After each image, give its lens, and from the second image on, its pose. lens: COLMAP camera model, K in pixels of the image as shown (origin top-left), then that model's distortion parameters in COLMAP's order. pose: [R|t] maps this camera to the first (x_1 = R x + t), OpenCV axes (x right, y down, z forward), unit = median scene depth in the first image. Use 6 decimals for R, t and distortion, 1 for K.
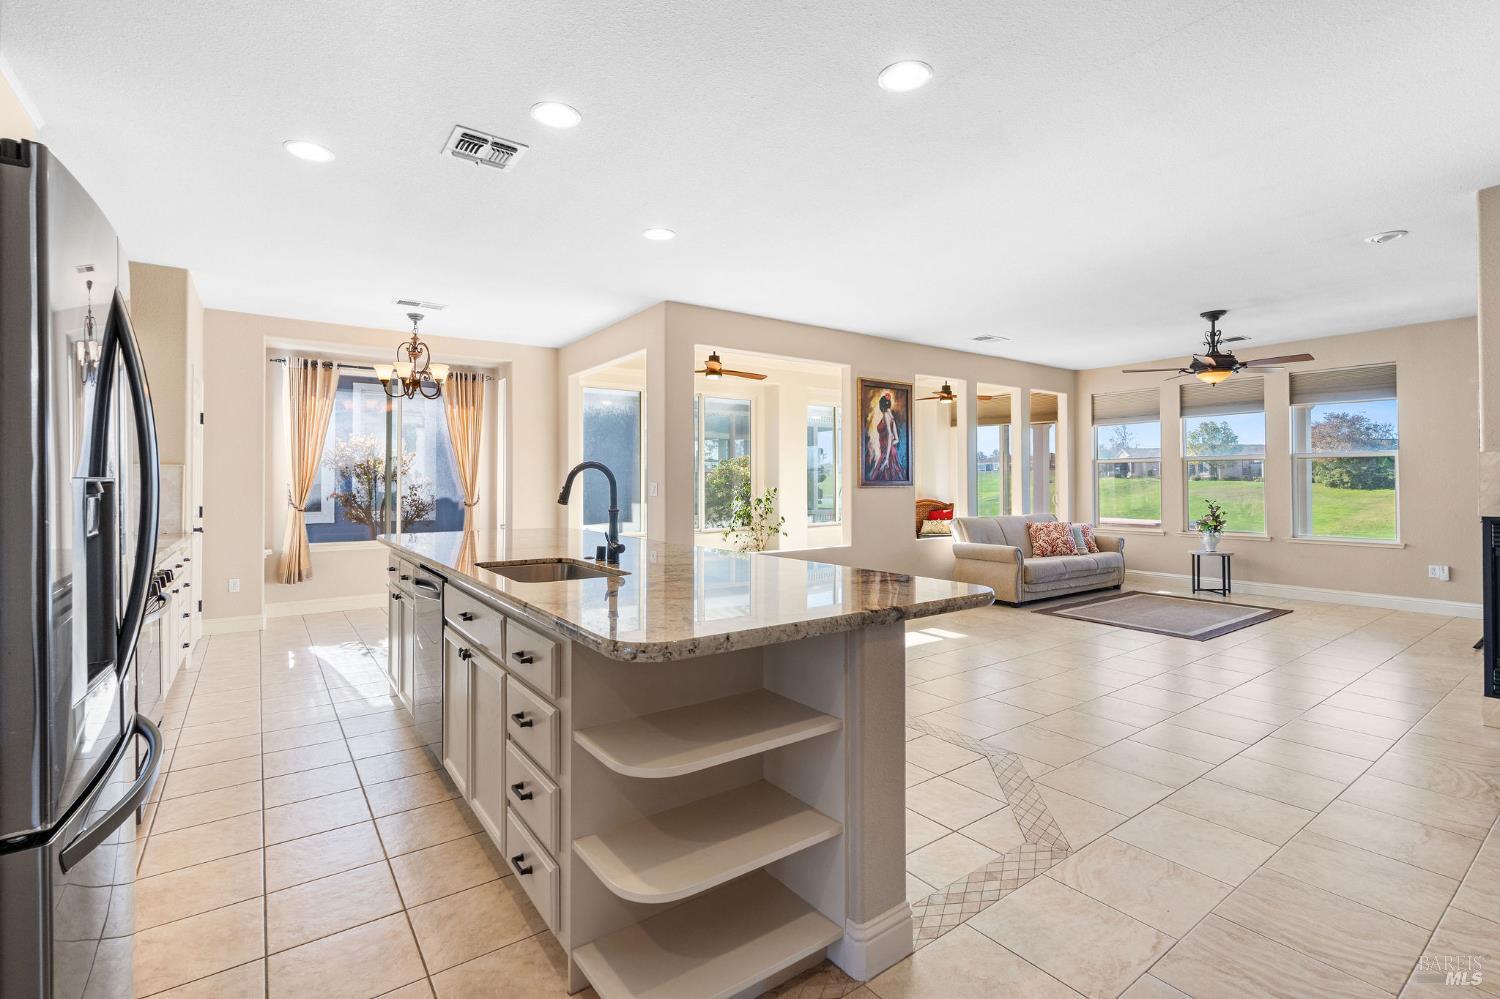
lens RADIAL K [[677.9, 0, 751.5], [0, 677.9, 477.2], [0, 0, 1]] dist [-0.008358, 0.003351]
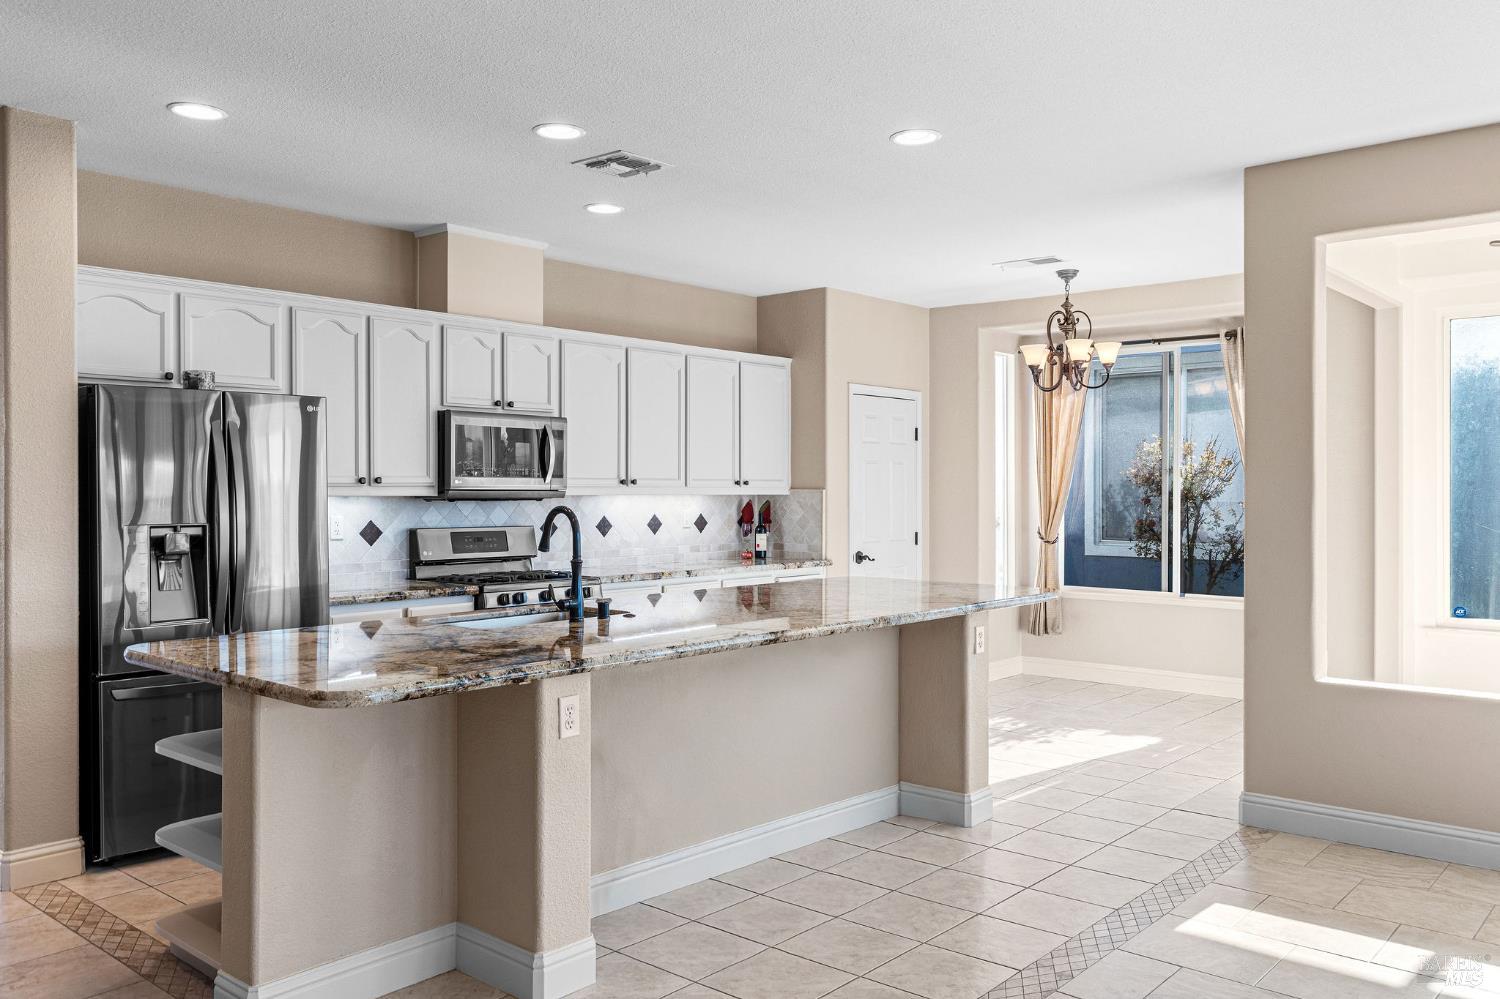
lens RADIAL K [[1180.0, 0, 753.0], [0, 1180.0, 487.1], [0, 0, 1]] dist [0.002729, 0.004823]
pose [[0.232104, 0.003632, -0.972684, 0.521099], [0.008642, 0.999946, 0.005796, -0.022363], [0.972652, -0.009751, 0.232060, 0.337723]]
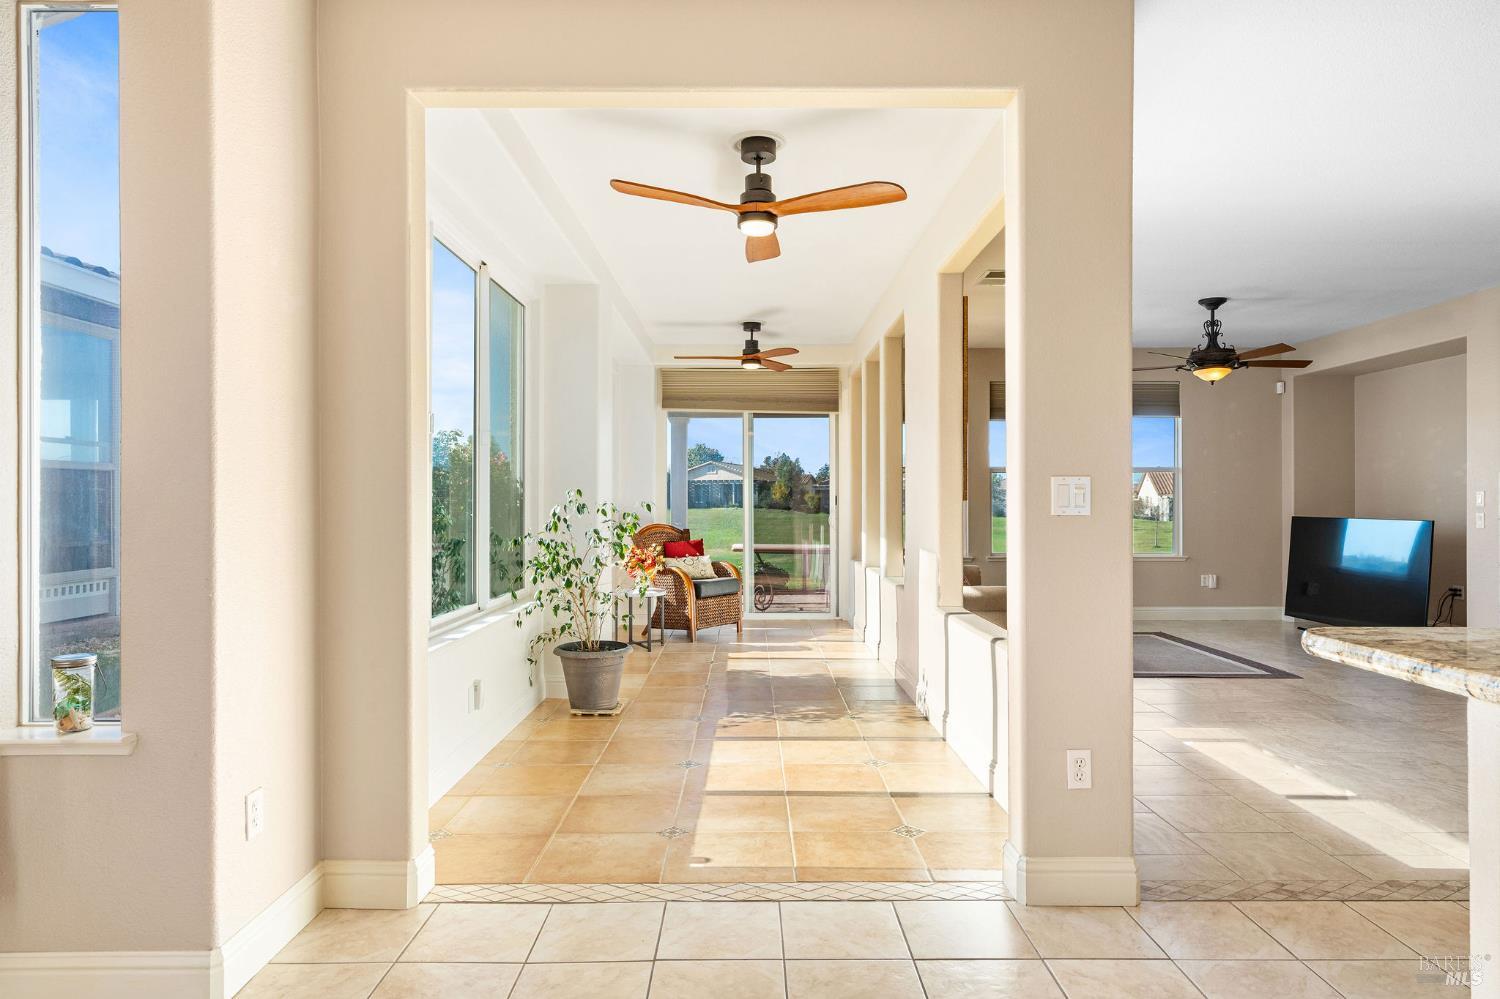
lens RADIAL K [[886.2, 0, 748.8], [0, 886.2, 505.2], [0, 0, 1]] dist [0.001528, 0.000301]
pose [[0.579459, 0.002302, 0.814998, -0.499106], [-0.009873, 0.999942, 0.004194, 0.017840], [-0.814942, -0.010477, 0.579448, 0.703227]]
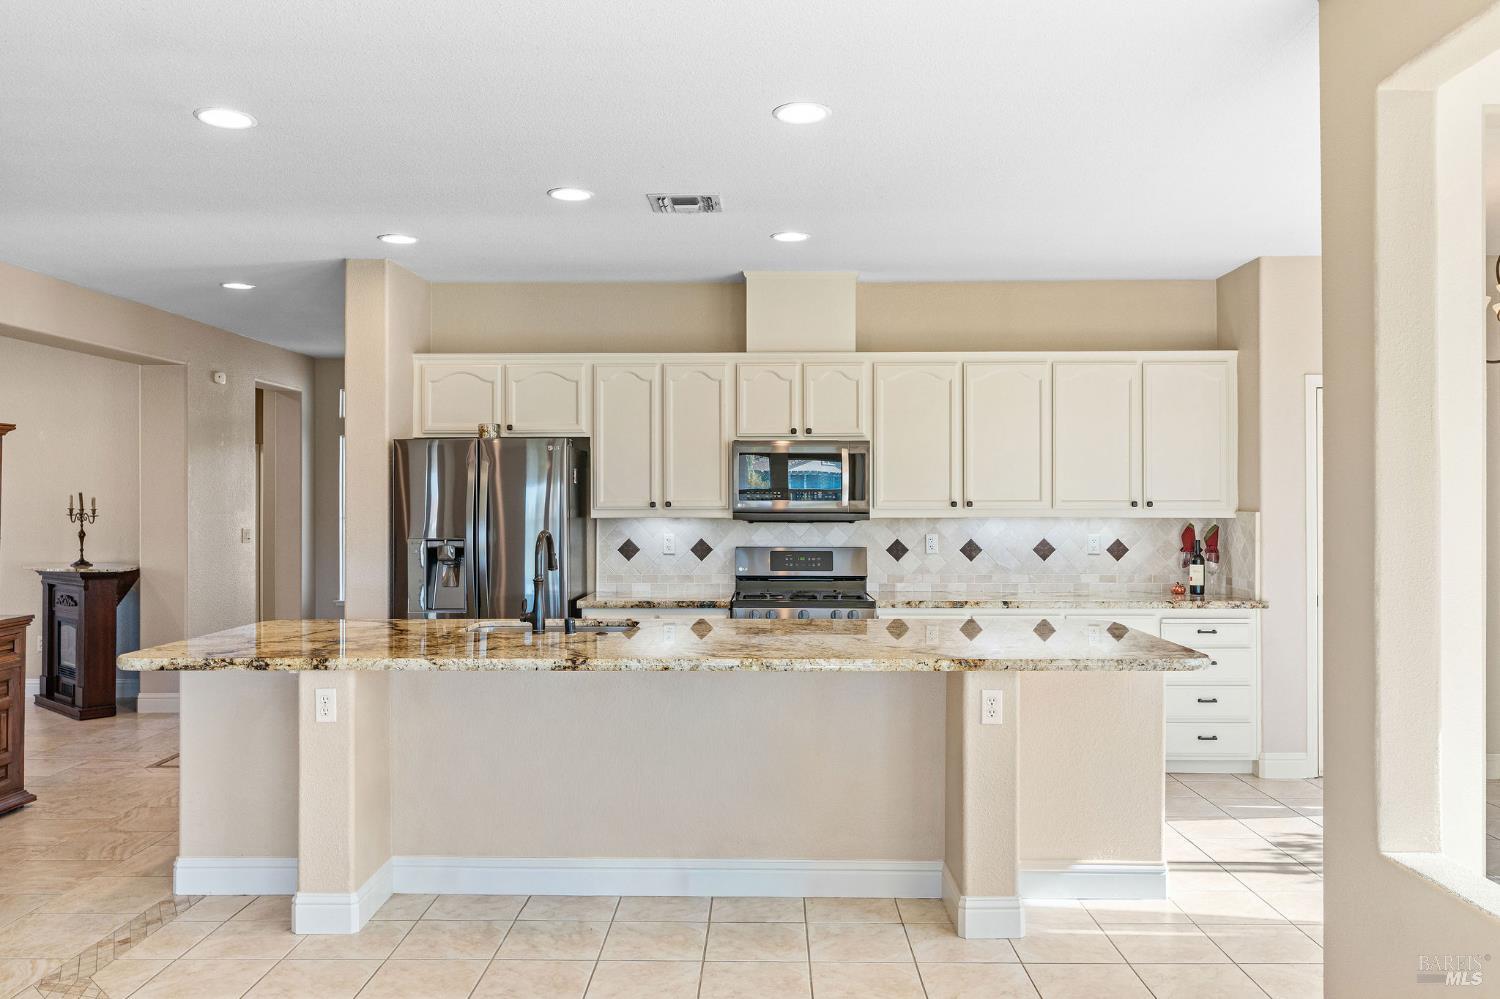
lens RADIAL K [[1132.0, 0, 747.2], [0, 1132.0, 503.4], [0, 0, 1]] dist [0.008126, -0.004757]
pose [[-0.594517, 0.005053, -0.804067, 0.364701], [0.012417, 0.999919, -0.002897, -0.021952], [0.803987, -0.011707, -0.594531, 0.866138]]
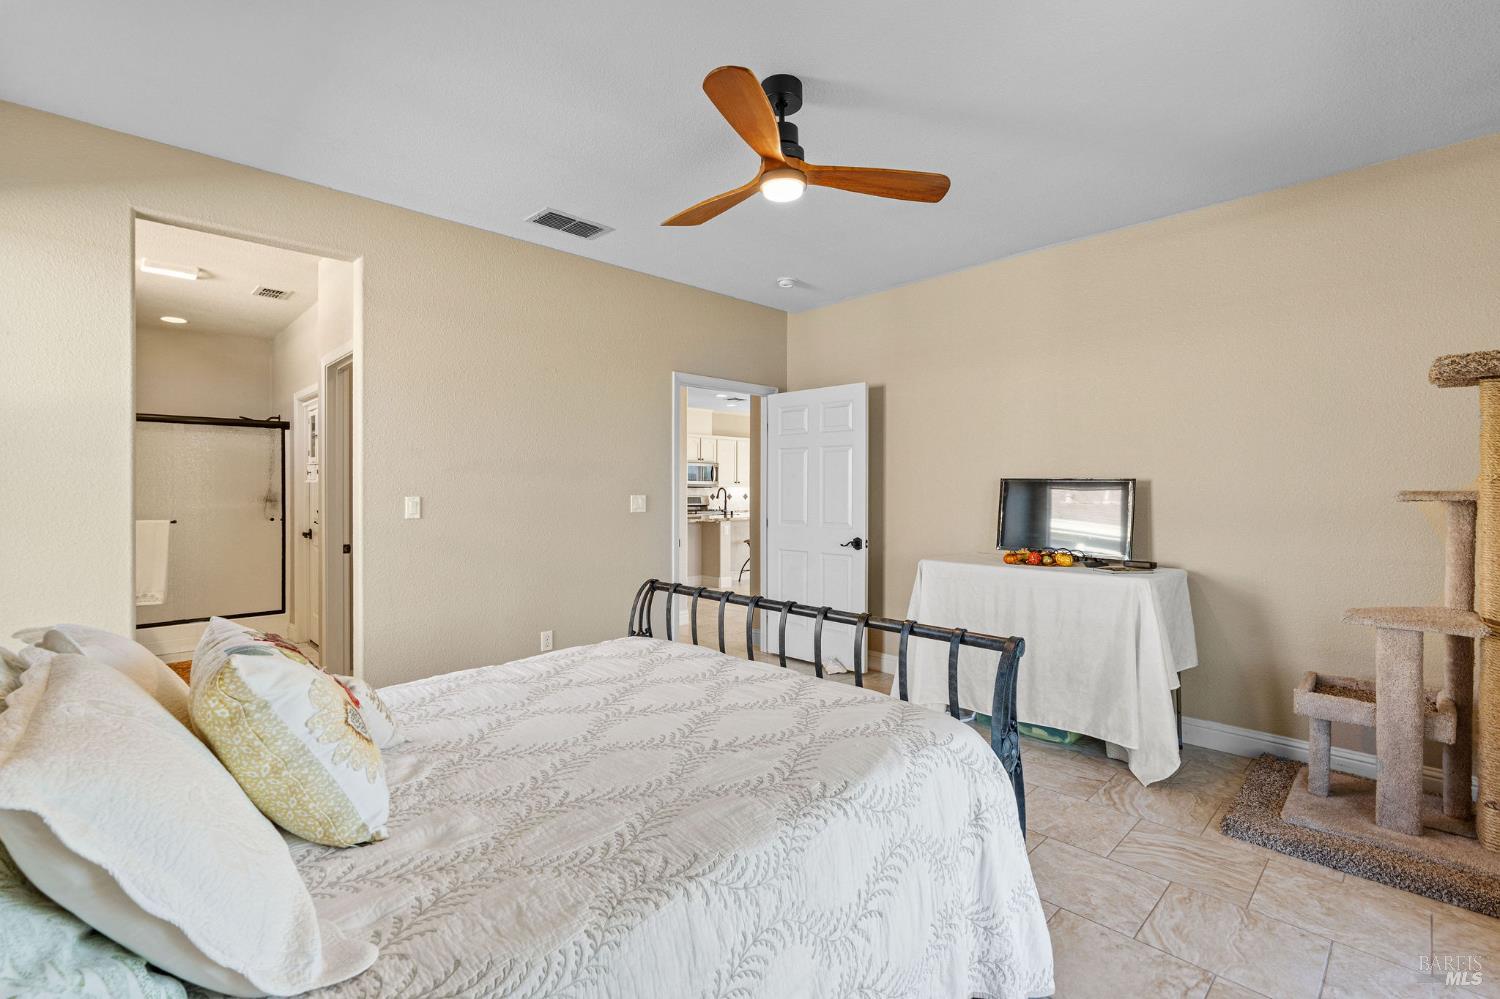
lens RADIAL K [[677.9, 0, 753.1], [0, 677.9, 492.9], [0, 0, 1]] dist [-0.008358, 0.003351]
pose [[0.152524, 0.012348, -0.988223, 1.314759], [0.006162, 0.999891, 0.013445, -0.018422], [0.988281, -0.008140, 0.152431, 0.231954]]
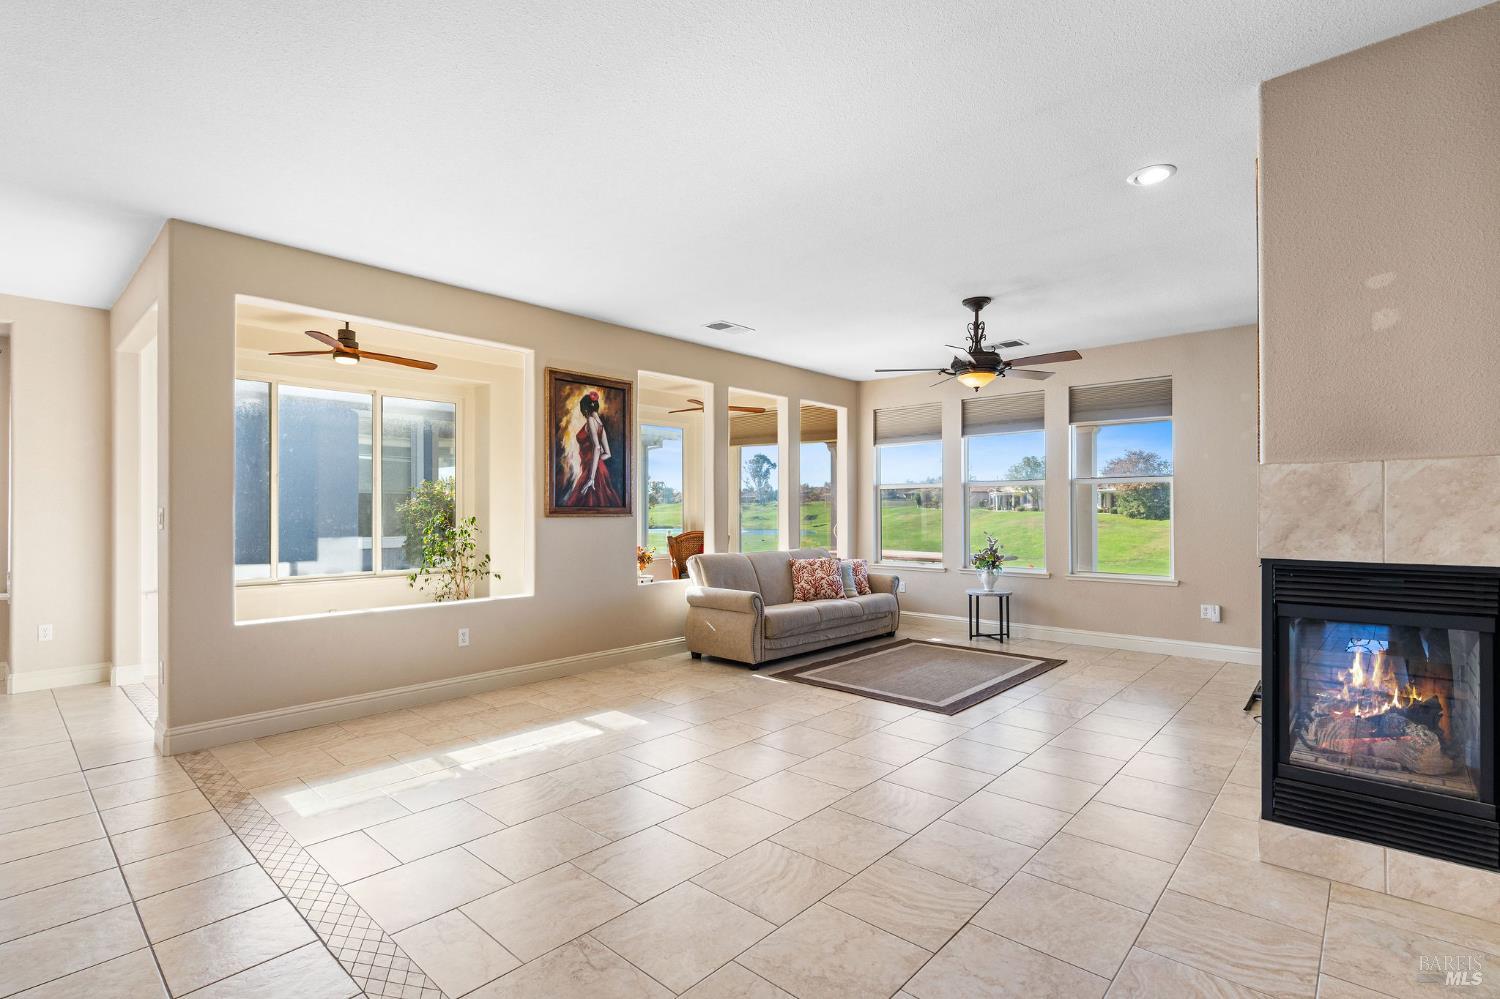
lens RADIAL K [[696.8, 0, 744.3], [0, 696.8, 505.6], [0, 0, 1]] dist [-0.012374, 0.001745]
pose [[0.979034, 0.004175, 0.203653, 0.208340], [-0.003869, 0.999991, -0.001898, 0.003748], [-0.203659, 0.001070, 0.979041, 0.208328]]
